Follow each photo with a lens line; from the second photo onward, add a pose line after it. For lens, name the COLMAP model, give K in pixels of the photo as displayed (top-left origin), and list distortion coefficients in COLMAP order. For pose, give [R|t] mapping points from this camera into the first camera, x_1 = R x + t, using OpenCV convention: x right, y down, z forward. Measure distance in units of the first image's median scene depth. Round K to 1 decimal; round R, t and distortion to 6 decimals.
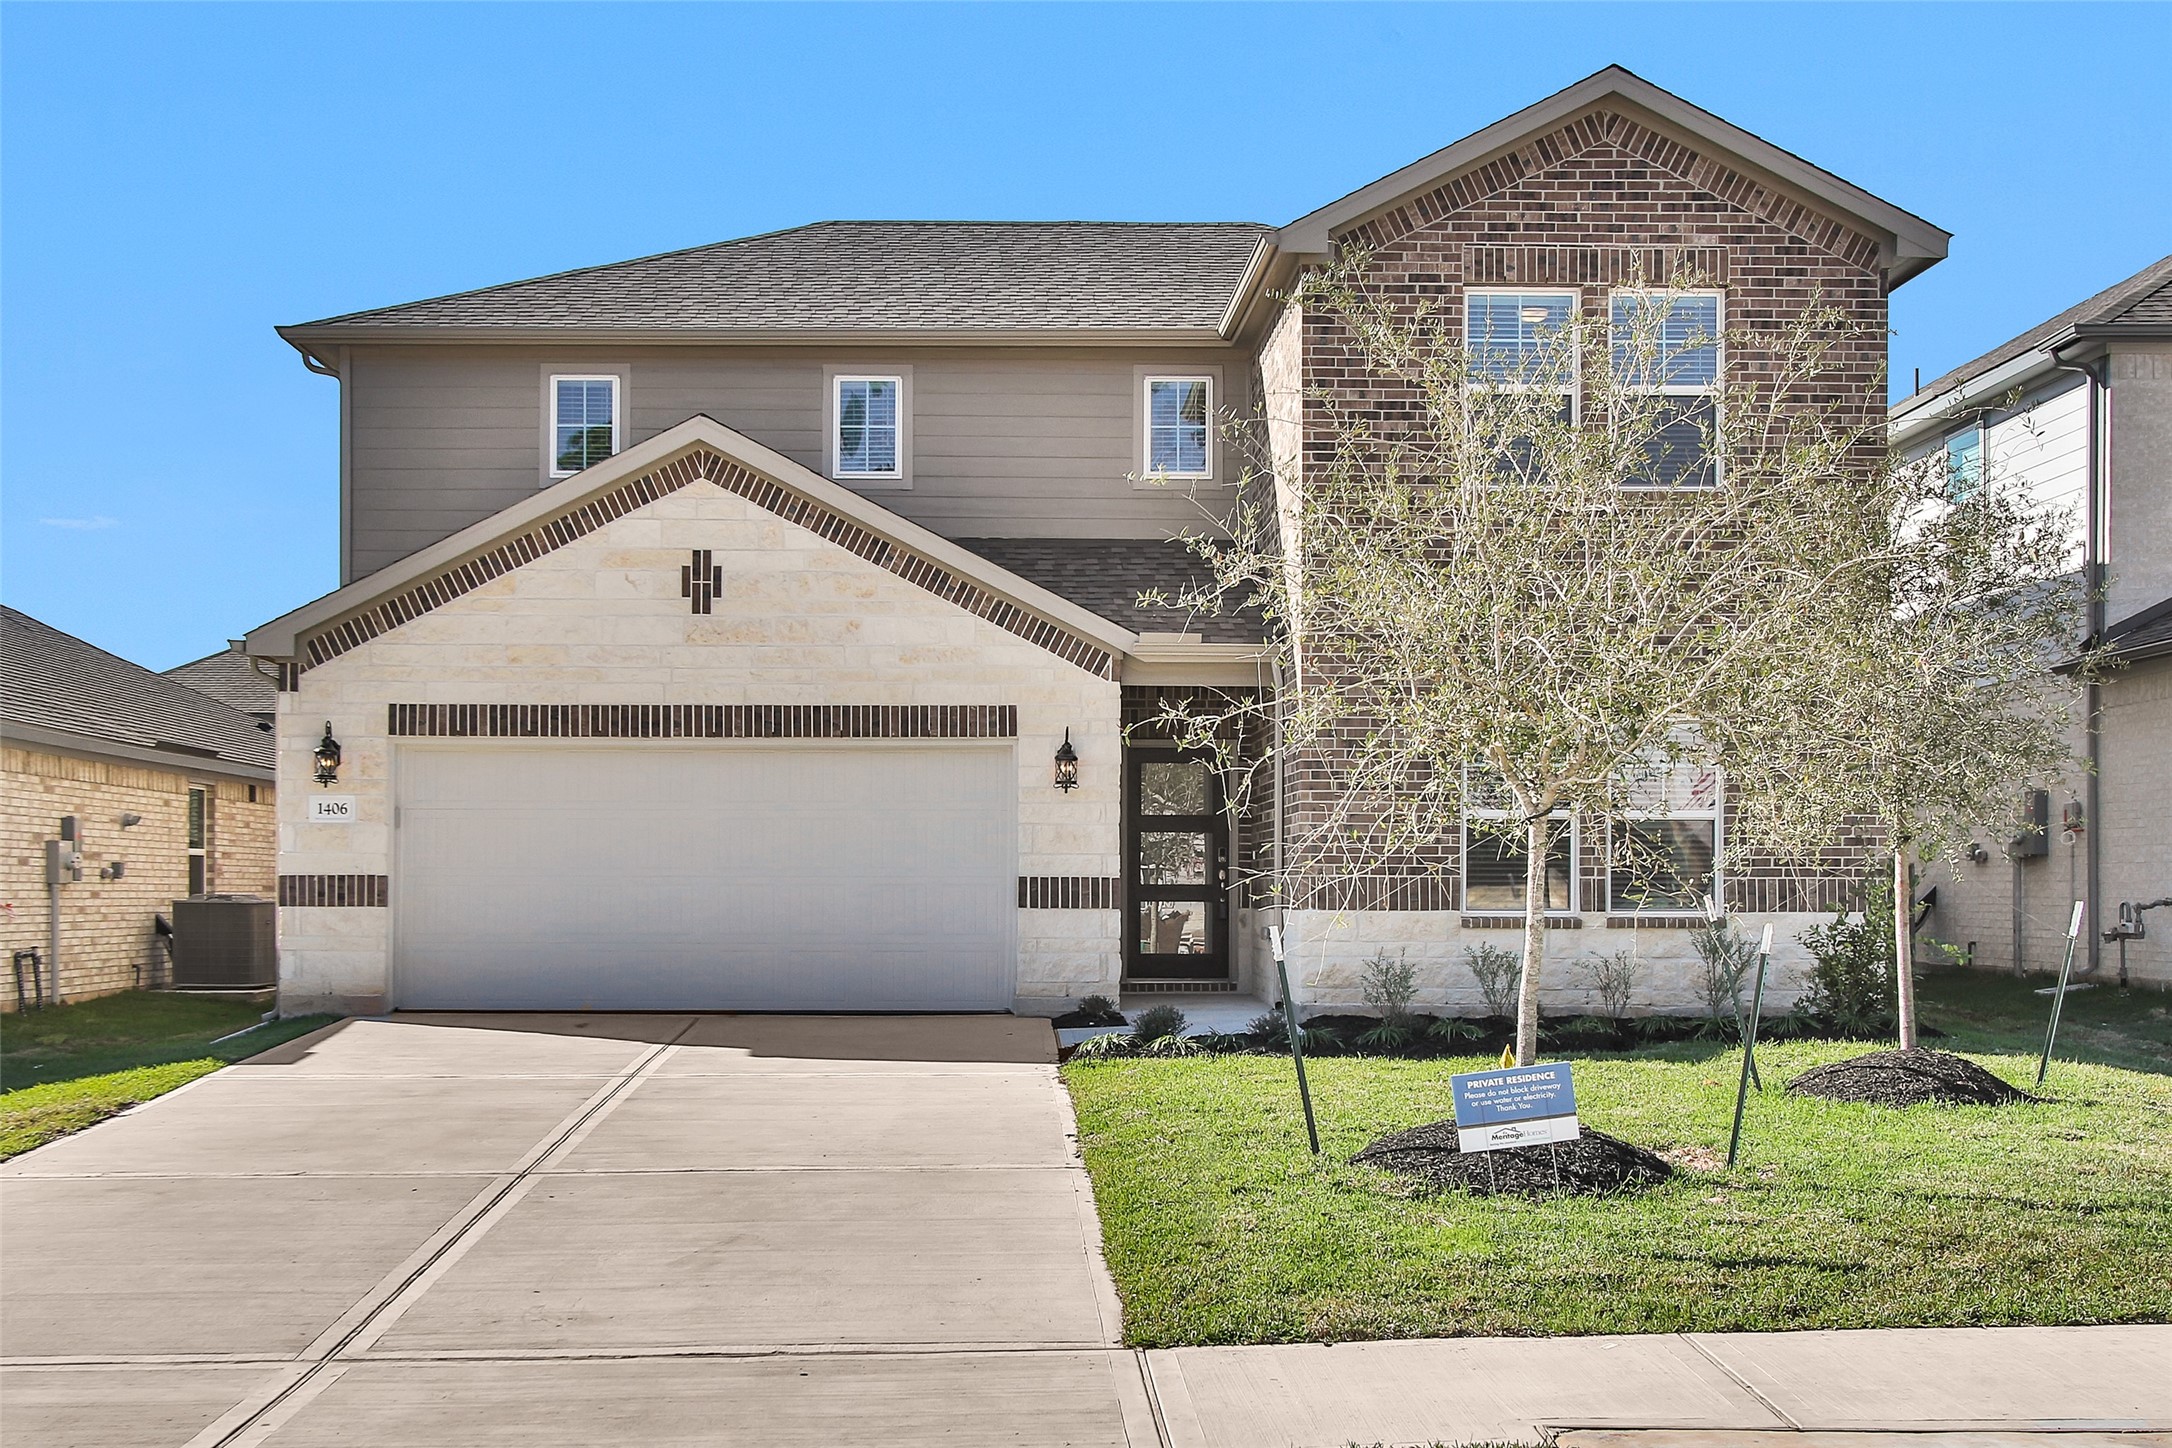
lens RADIAL K [[2369.1, 0, 1023.3], [0, 2369.1, 897.9], [0, 0, 1]] dist [-0.014257, 0.000000]
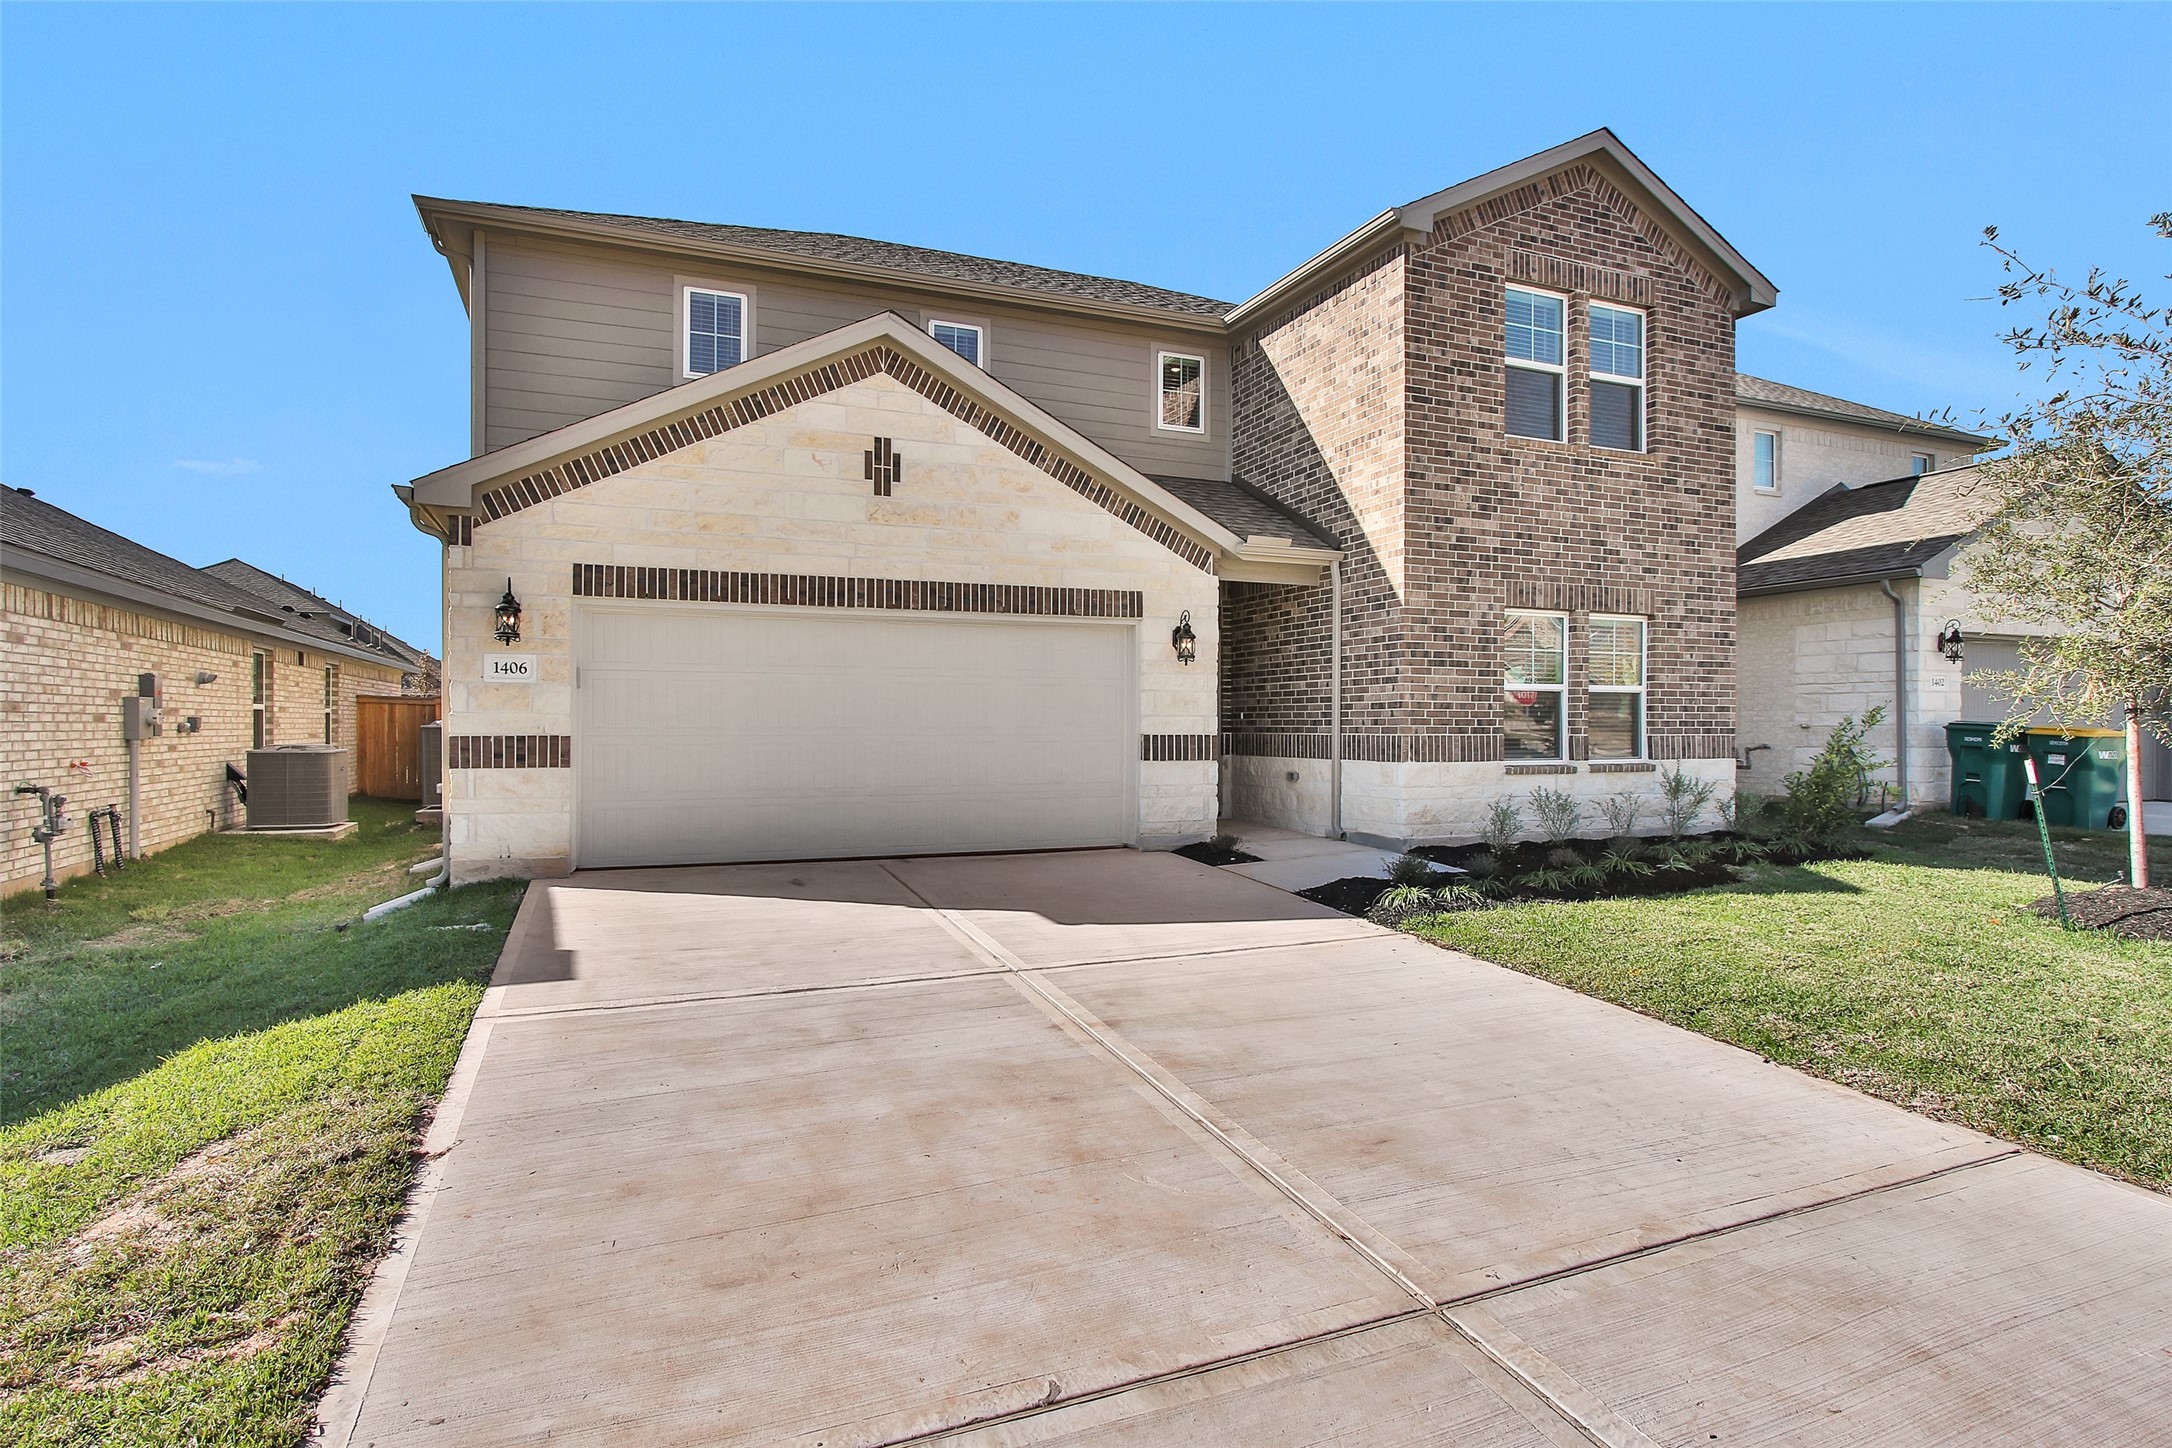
lens RADIAL K [[1115.3, 0, 1068.6], [0, 1115.3, 729.4], [0, 0, 1]] dist [-0.017990, 0.002921]
pose [[0.933893, -0.002427, 0.357546, -0.239759], [0.001164, 0.999992, 0.003747, -0.013717], [-0.357552, -0.003084, 0.933888, 0.487056]]
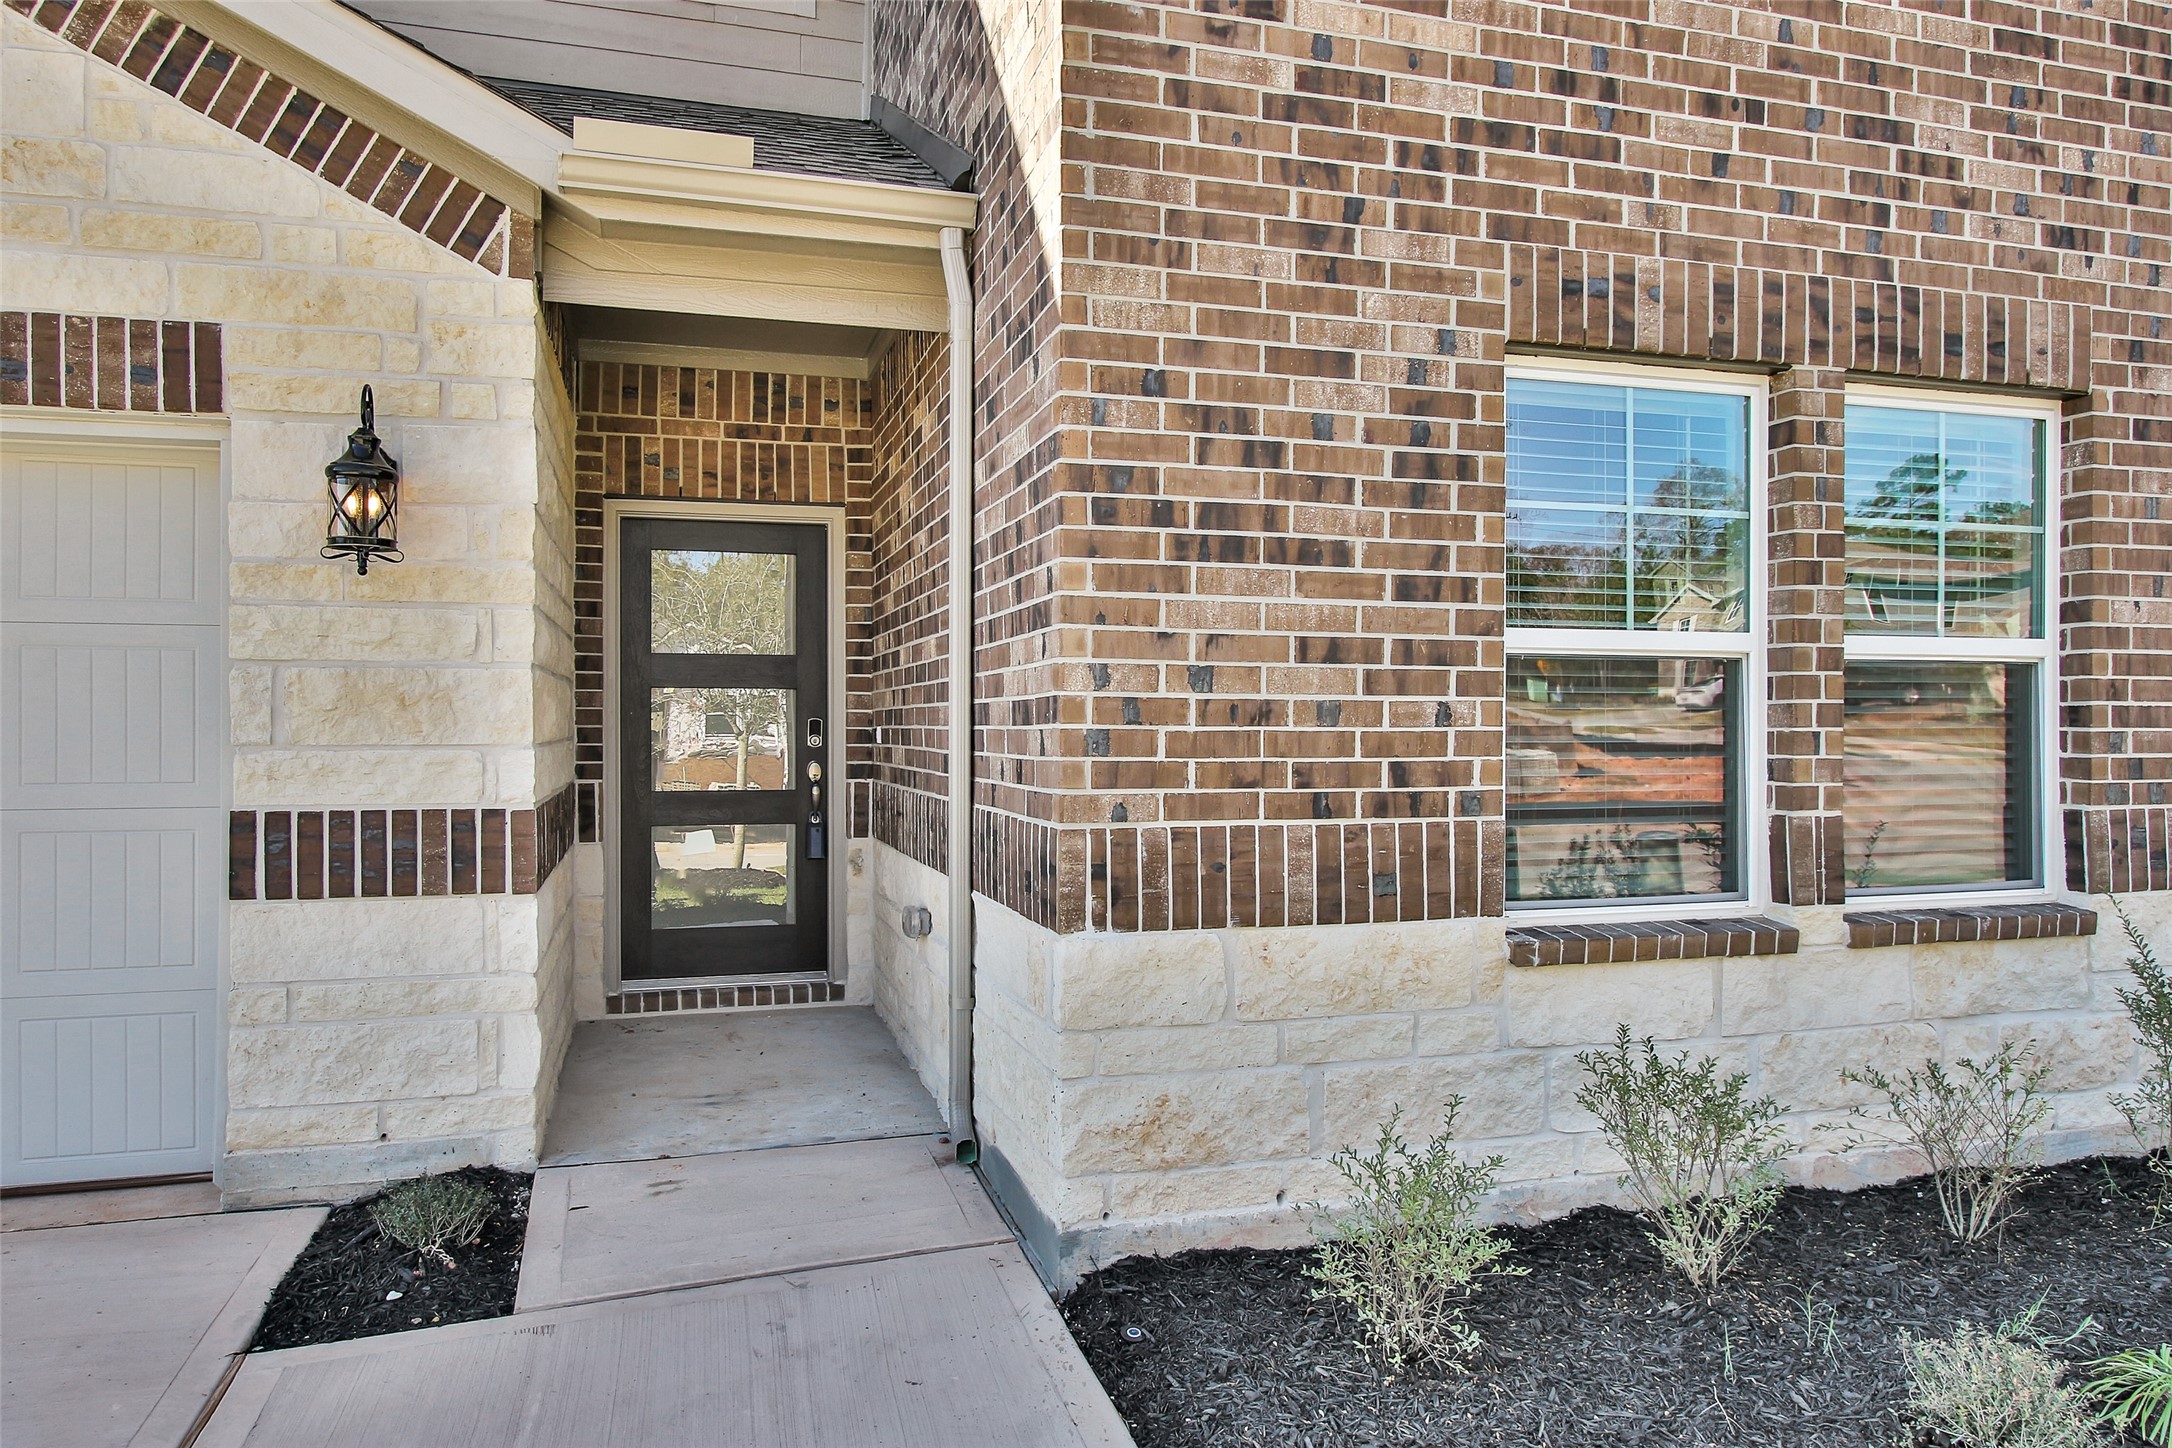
lens RADIAL K [[1411.2, 0, 1064.4], [0, 1411.2, 726.3], [0, 0, 1]] dist [-0.007256, -0.002299]
pose [[0.967203, -0.002323, 0.253993, 0.065147], [0.002252, 0.999997, 0.000568, -0.021530], [-0.253993, 0.000023, 0.967206, 0.767516]]
